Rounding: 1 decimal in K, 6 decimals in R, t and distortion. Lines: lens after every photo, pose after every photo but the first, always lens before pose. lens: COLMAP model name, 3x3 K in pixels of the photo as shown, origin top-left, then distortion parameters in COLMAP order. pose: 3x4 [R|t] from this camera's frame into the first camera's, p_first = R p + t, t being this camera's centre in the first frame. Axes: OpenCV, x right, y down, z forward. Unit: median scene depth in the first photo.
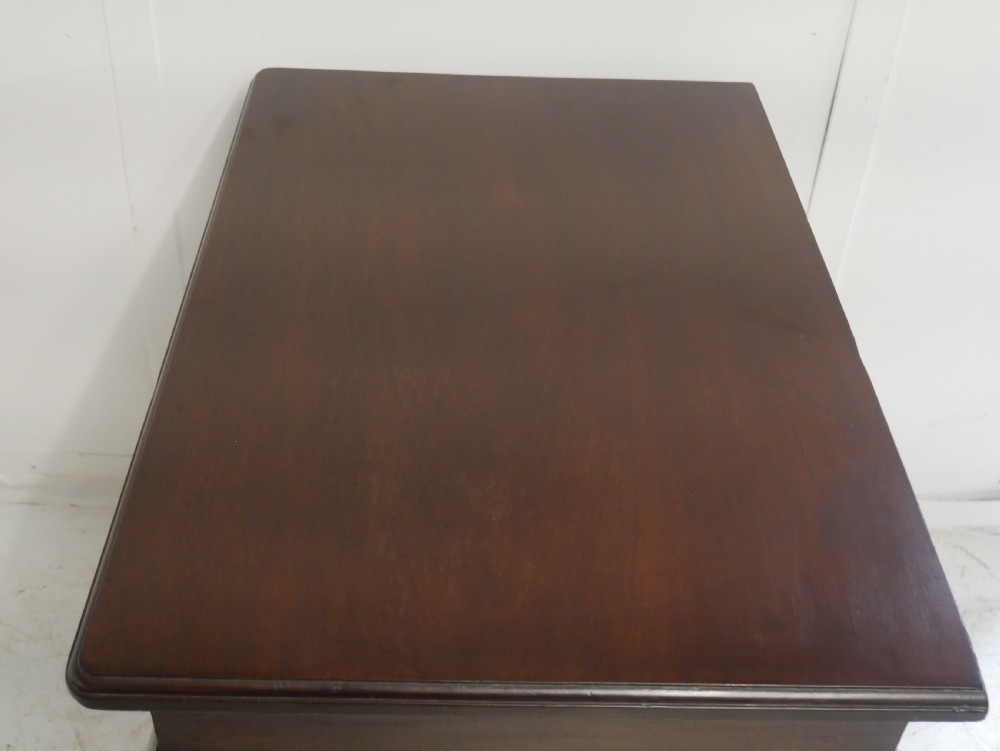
lens RADIAL K [[1245.2, 0, 493.9], [0, 1245.2, 372.3], [0, 0, 1]] dist [0.009681, -0.042859]
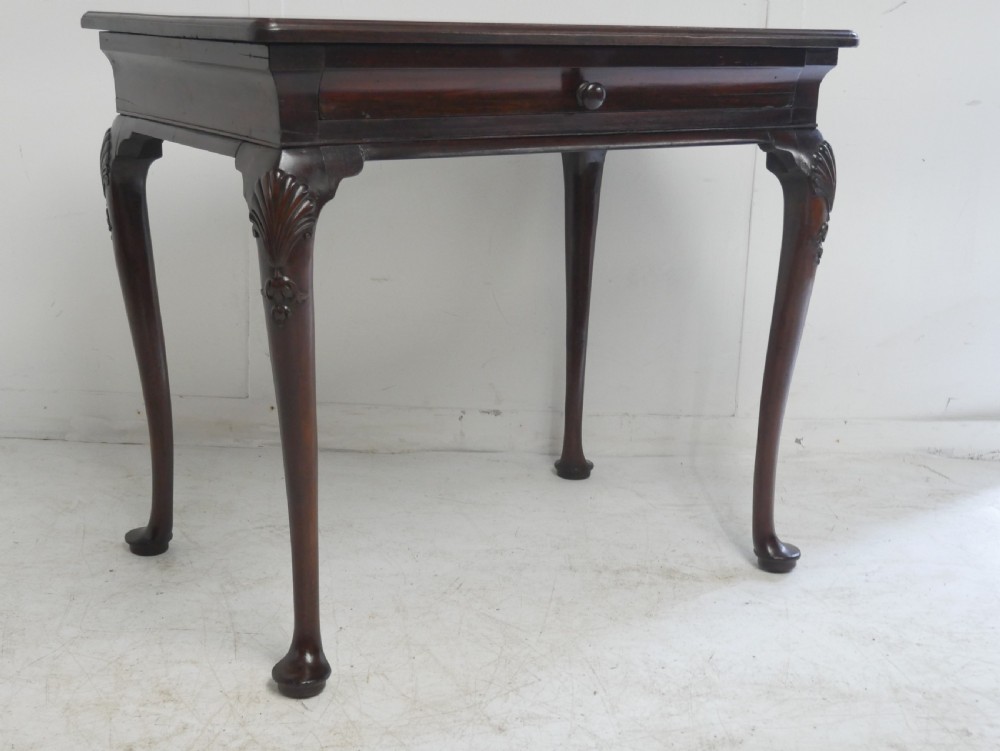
lens RADIAL K [[1341.6, 0, 500.9], [0, 1341.6, 383.0], [0, 0, 1]] dist [-0.012530, 0.015757]
pose [[0.999804, -0.019191, 0.004849, -0.062983], [0.019610, 0.926967, -0.374630, 1.198754], [0.002694, 0.374652, 0.927162, -0.449256]]
